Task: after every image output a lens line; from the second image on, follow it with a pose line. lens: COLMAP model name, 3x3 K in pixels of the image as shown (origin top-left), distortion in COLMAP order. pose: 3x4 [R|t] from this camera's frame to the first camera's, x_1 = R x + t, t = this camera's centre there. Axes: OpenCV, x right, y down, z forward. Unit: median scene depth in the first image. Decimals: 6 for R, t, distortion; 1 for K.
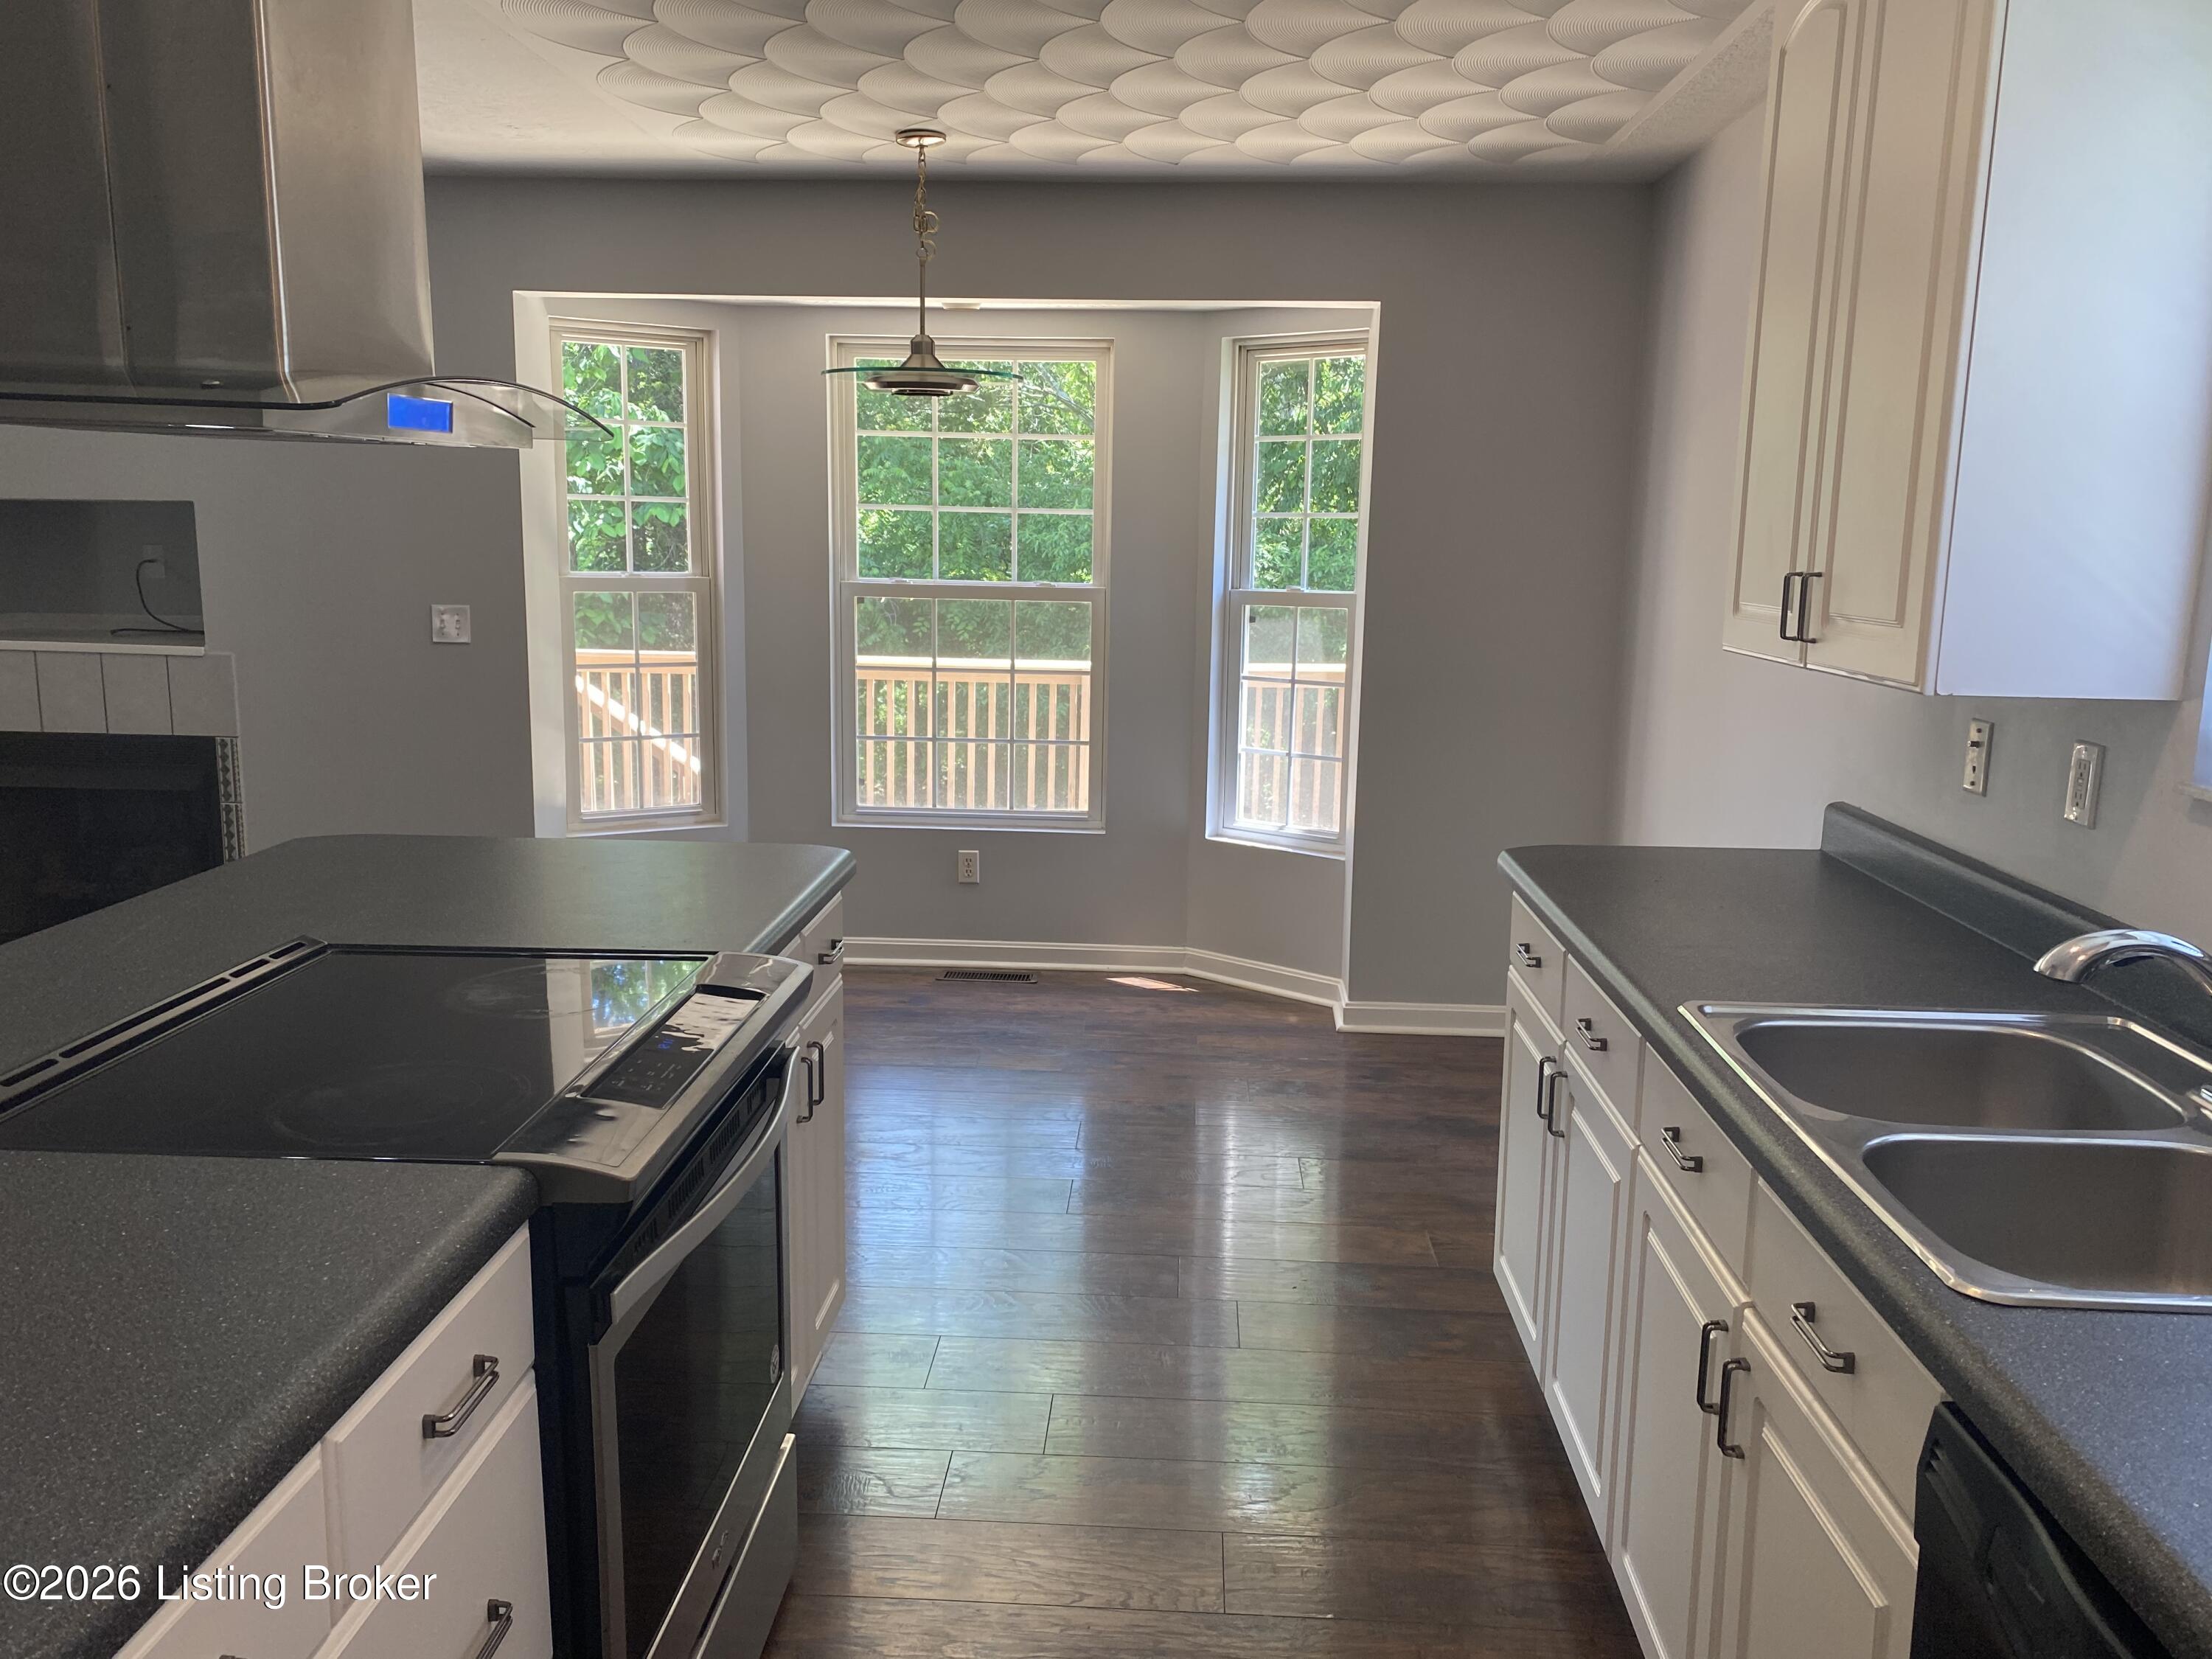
lens RADIAL K [[1670.5, 0, 1106.0], [0, 1670.5, 829.5], [0, 0, 1]] dist [0.172120, -0.394952]
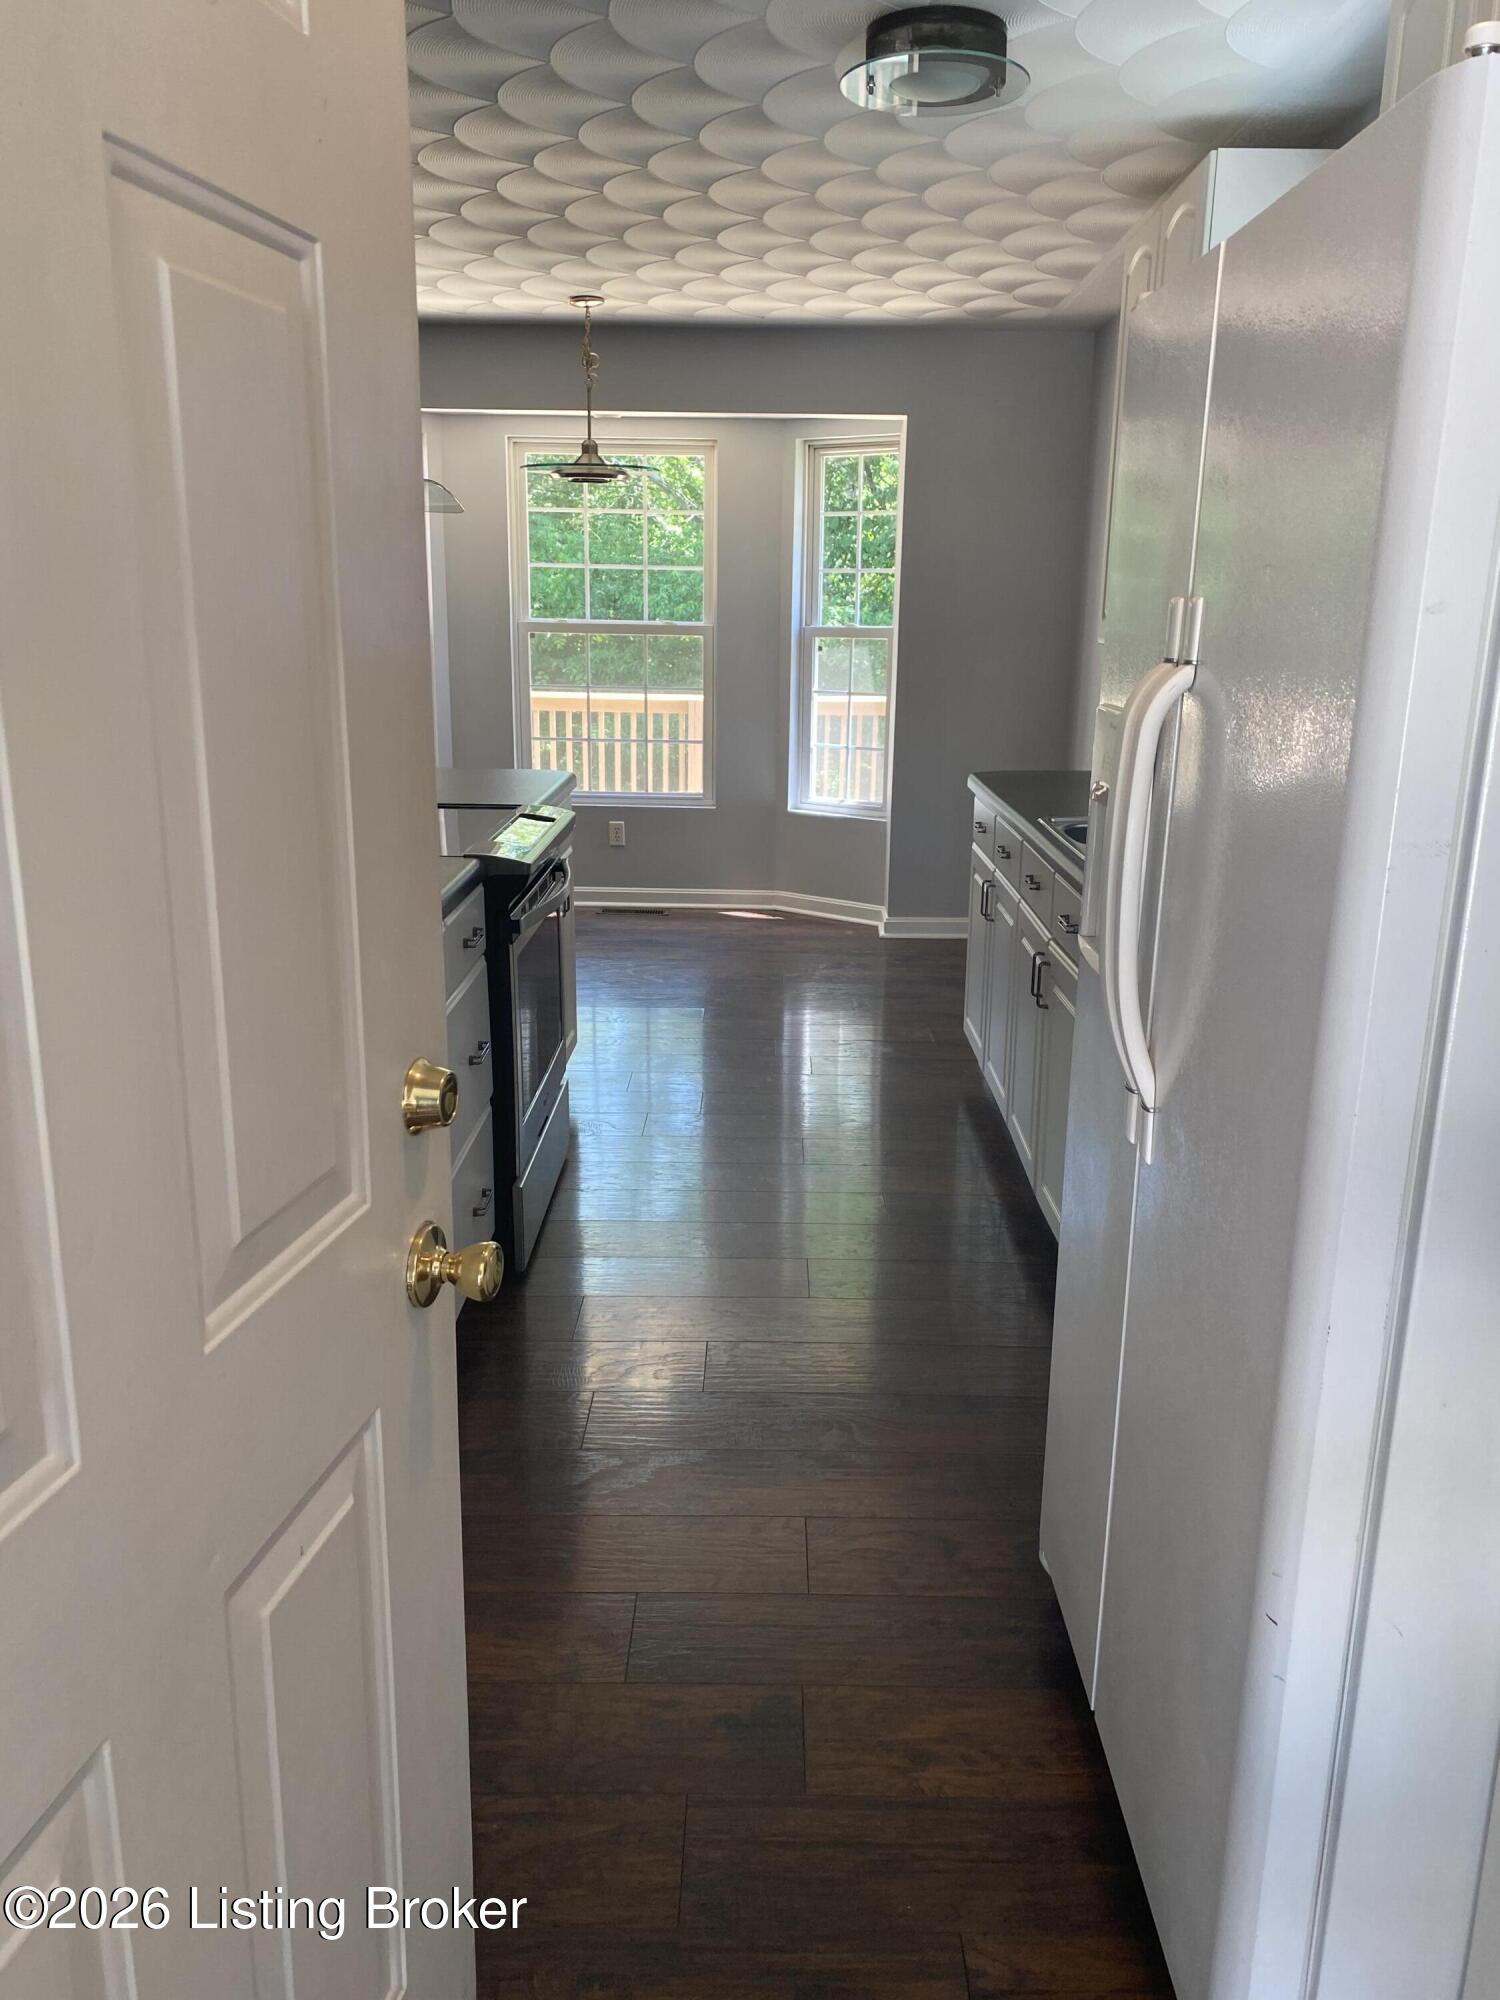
lens RADIAL K [[1510.4, 0, 765.6], [0, 1510.4, 1000.1], [0, 0, 1]] dist [0.172120, -0.394952]
pose [[0.998835, -0.014516, 0.046011, -0.020940], [0.010891, 0.996888, 0.078073, 0.069616], [-0.047001, -0.077481, 0.995885, -0.289975]]
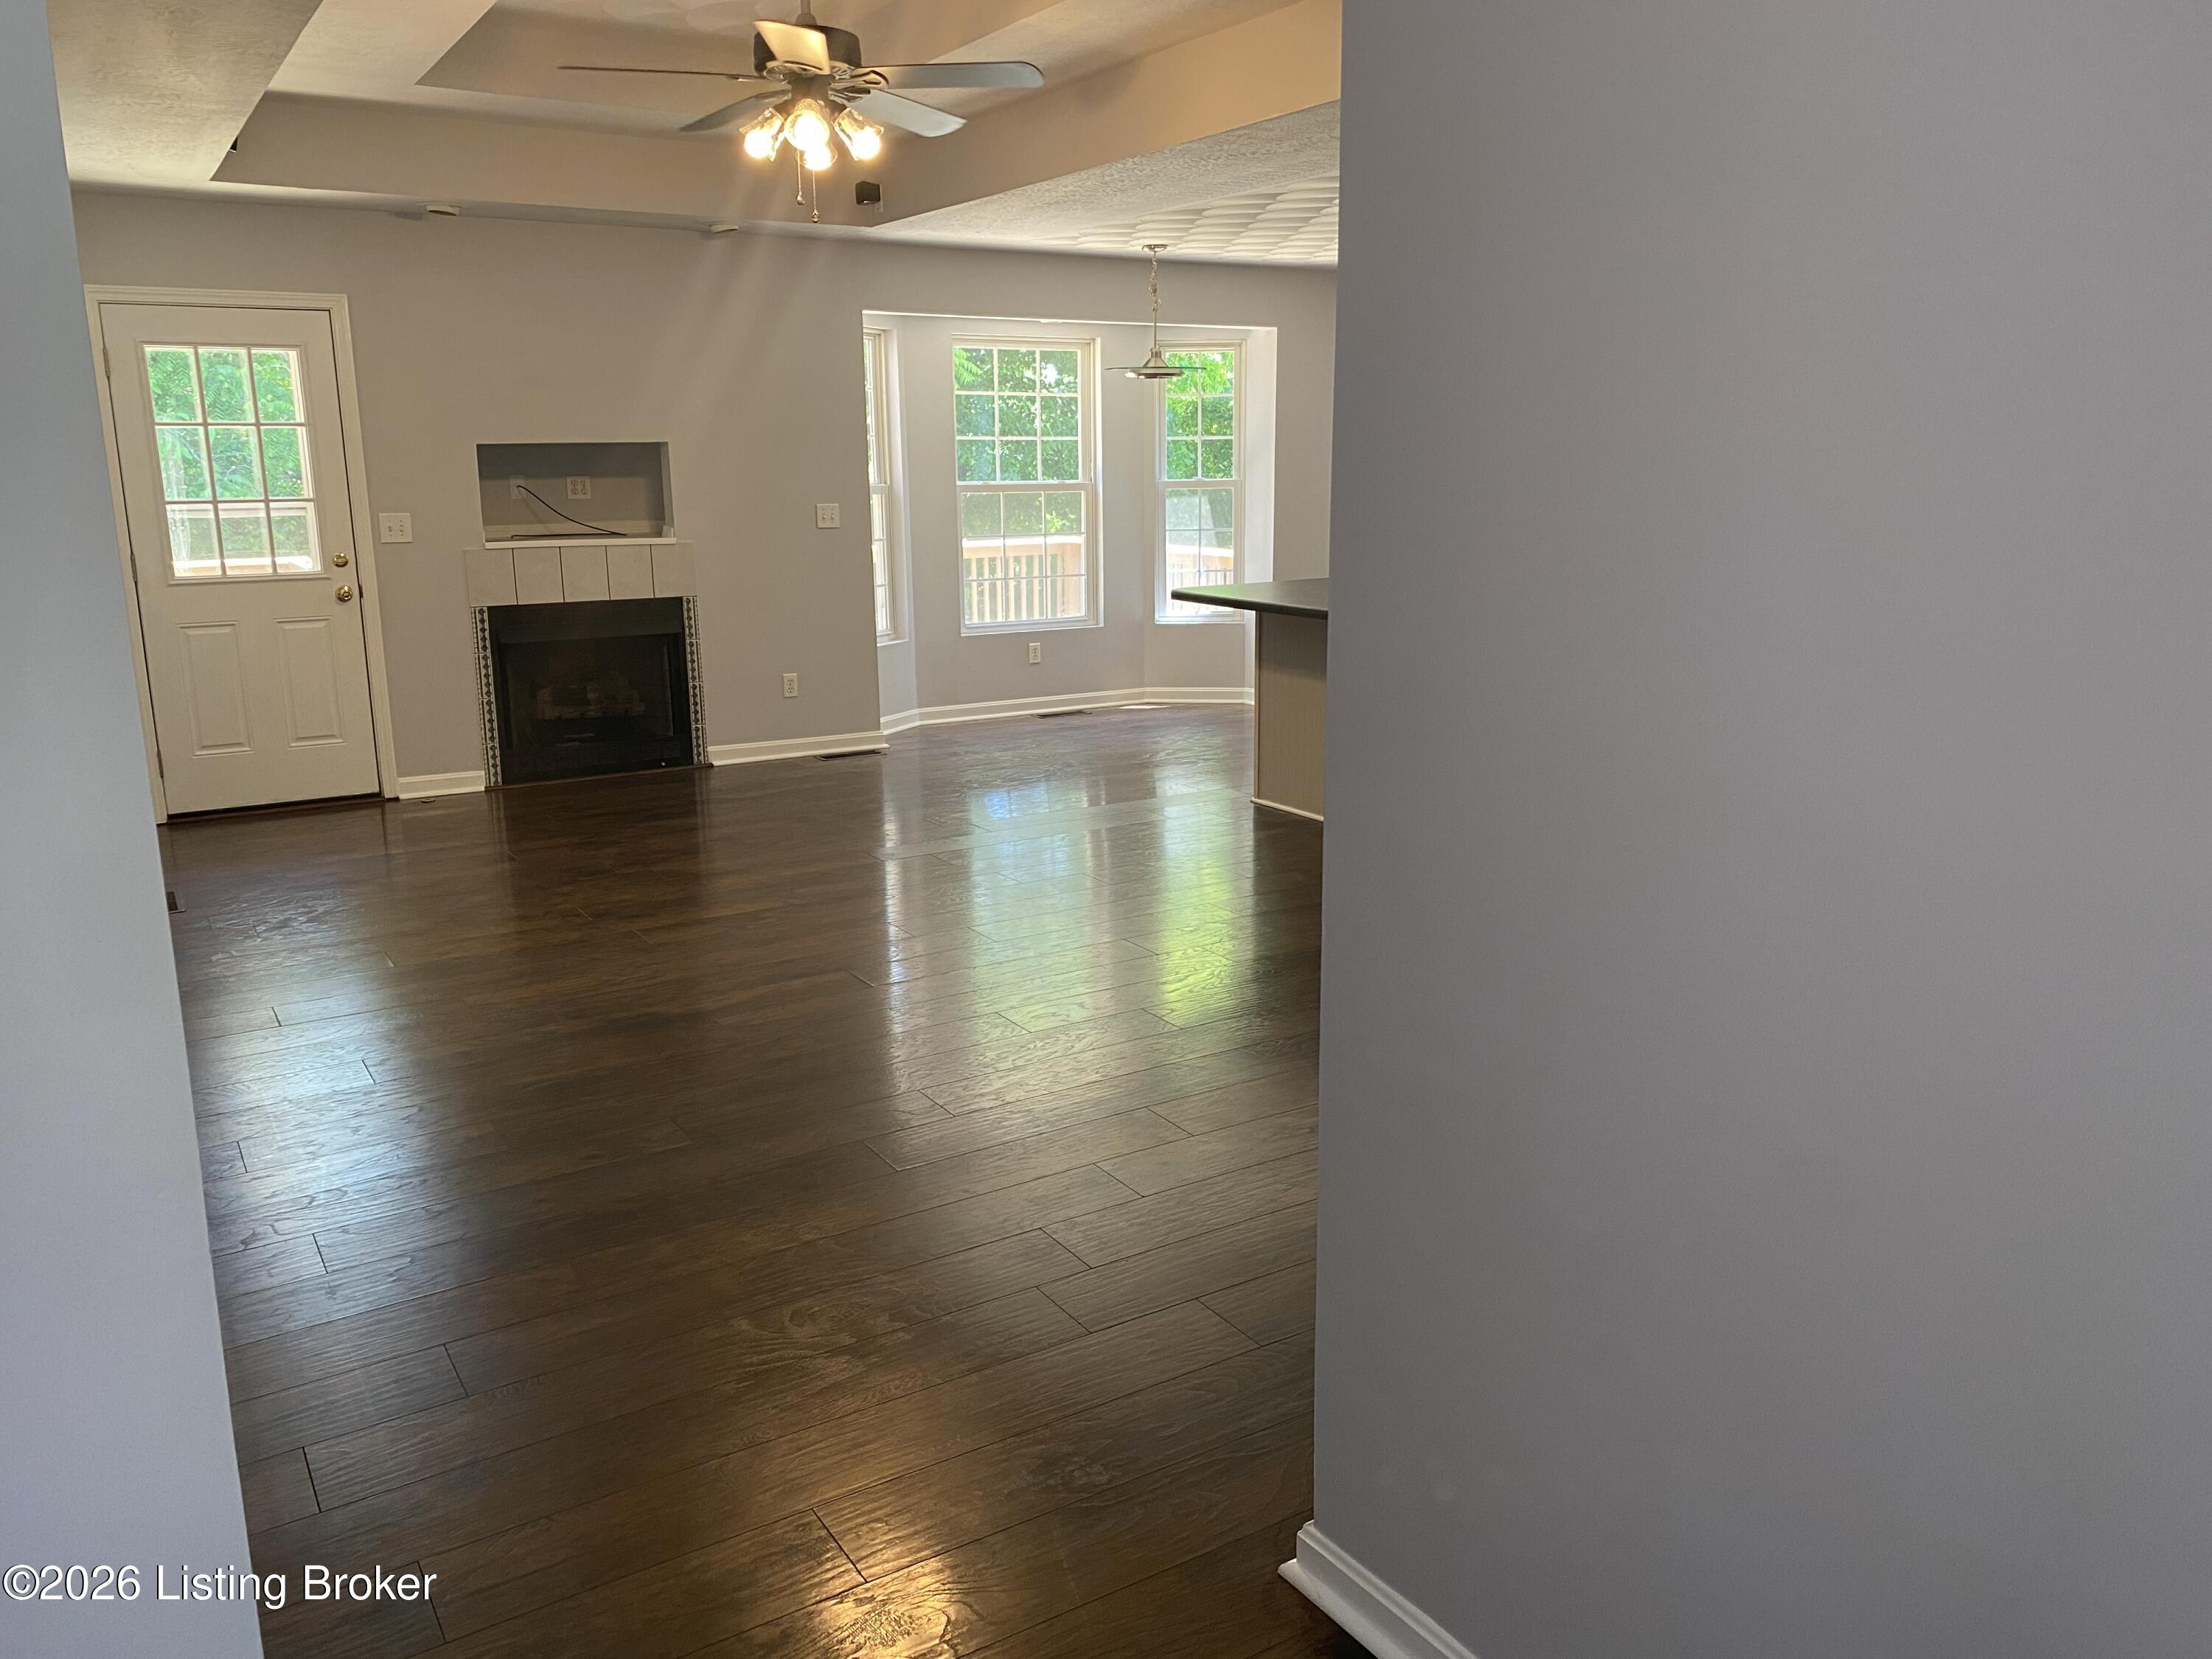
lens RADIAL K [[1670.5, 0, 1106.0], [0, 1670.5, 829.5], [0, 0, 1]] dist [0.172120, -0.394952]
pose [[0.821036, -0.146774, 0.551686, -1.084664], [0.119739, 0.989163, 0.084964, 0.069888], [-0.558178, -0.003700, 0.829713, -0.486970]]
